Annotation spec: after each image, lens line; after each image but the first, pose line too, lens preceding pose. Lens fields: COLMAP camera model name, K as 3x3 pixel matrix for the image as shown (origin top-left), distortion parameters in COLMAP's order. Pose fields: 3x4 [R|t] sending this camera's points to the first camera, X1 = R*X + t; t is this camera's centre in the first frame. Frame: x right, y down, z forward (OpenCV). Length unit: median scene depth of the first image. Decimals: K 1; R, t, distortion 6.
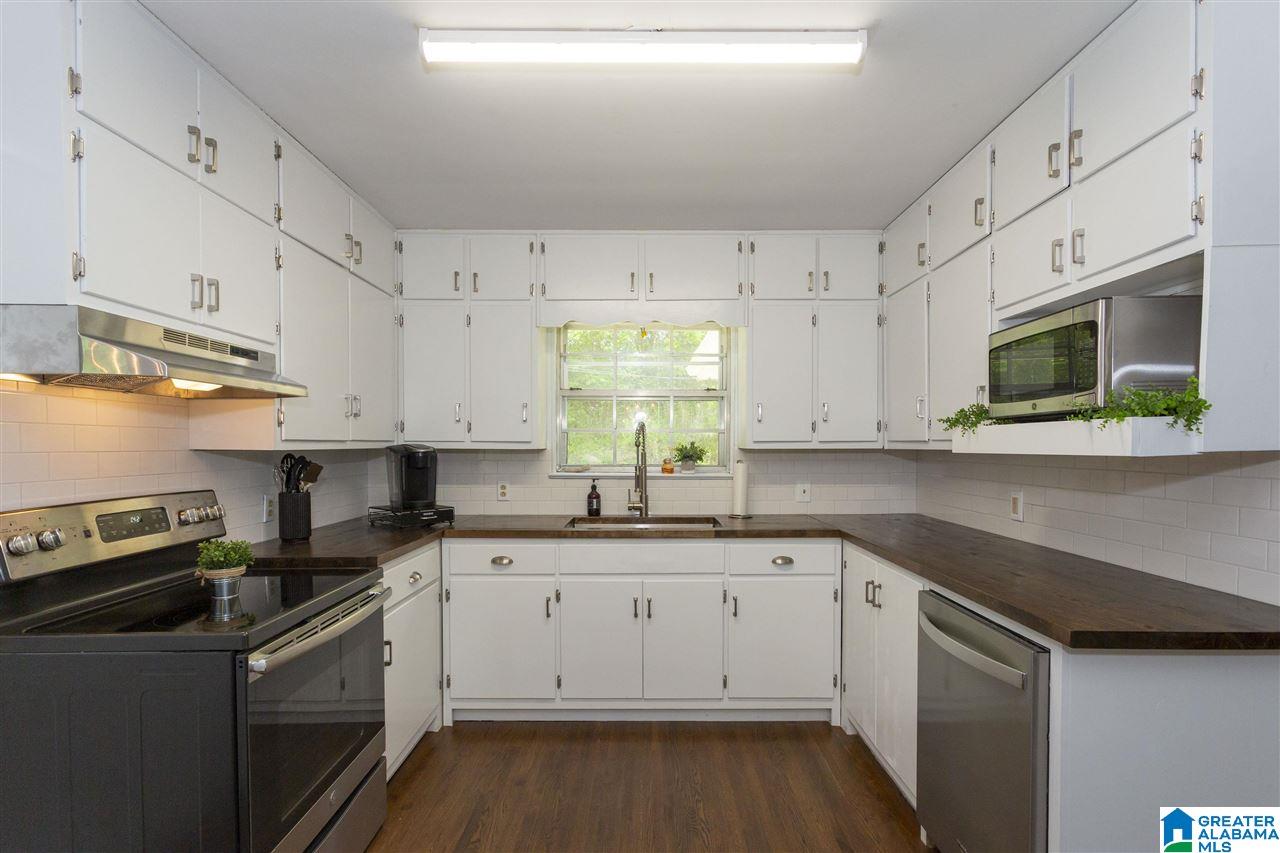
lens RADIAL K [[611.9, 0, 645.0], [0, 611.9, 462.1], [0, 0, 1]] dist [0.001262, 0.000469]
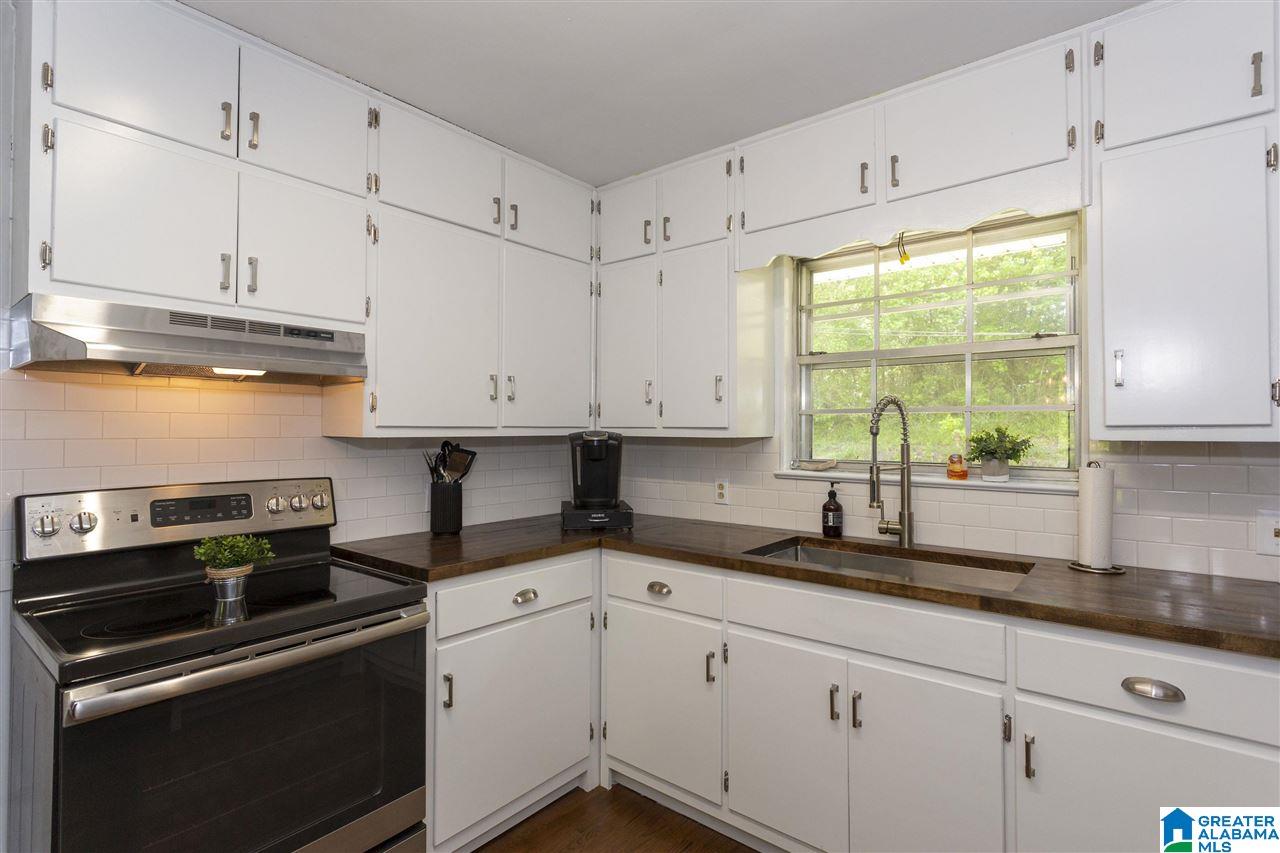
lens RADIAL K [[614.2, 0, 638.5], [0, 614.2, 421.7], [0, 0, 1]] dist [-0.000449, 0.000043]
pose [[0.774358, -0.008756, -0.632687, 0.217577], [-0.018712, 0.999150, -0.036729, -0.012507], [0.632471, 0.040280, 0.773536, 0.395129]]
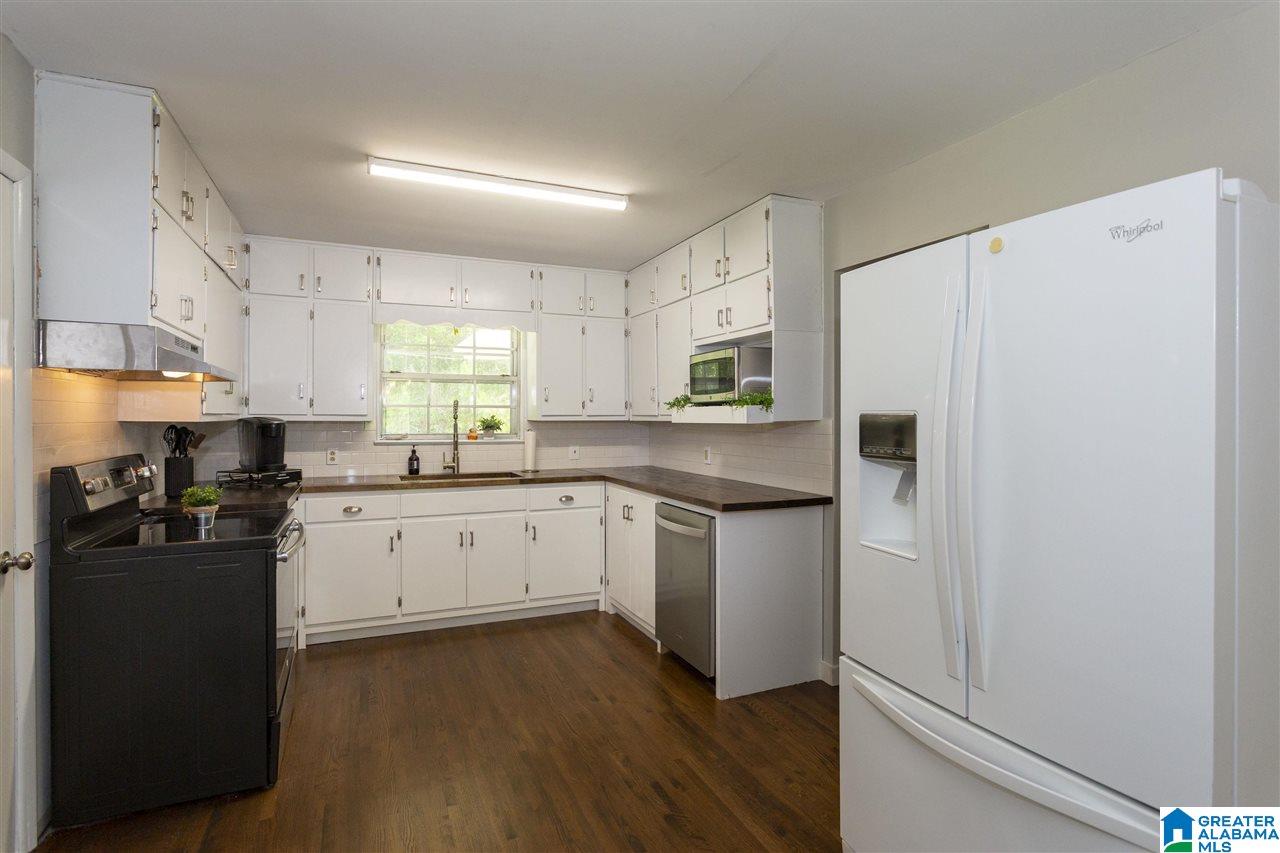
lens RADIAL K [[620.9, 0, 625.8], [0, 620.9, 415.6], [0, 0, 1]] dist [-0.000935, 0.000003]
pose [[0.923418, 0.002412, 0.383789, -0.202625], [0.009760, 0.999509, -0.029766, 0.011143], [-0.383672, 0.031232, 0.922941, -0.396587]]
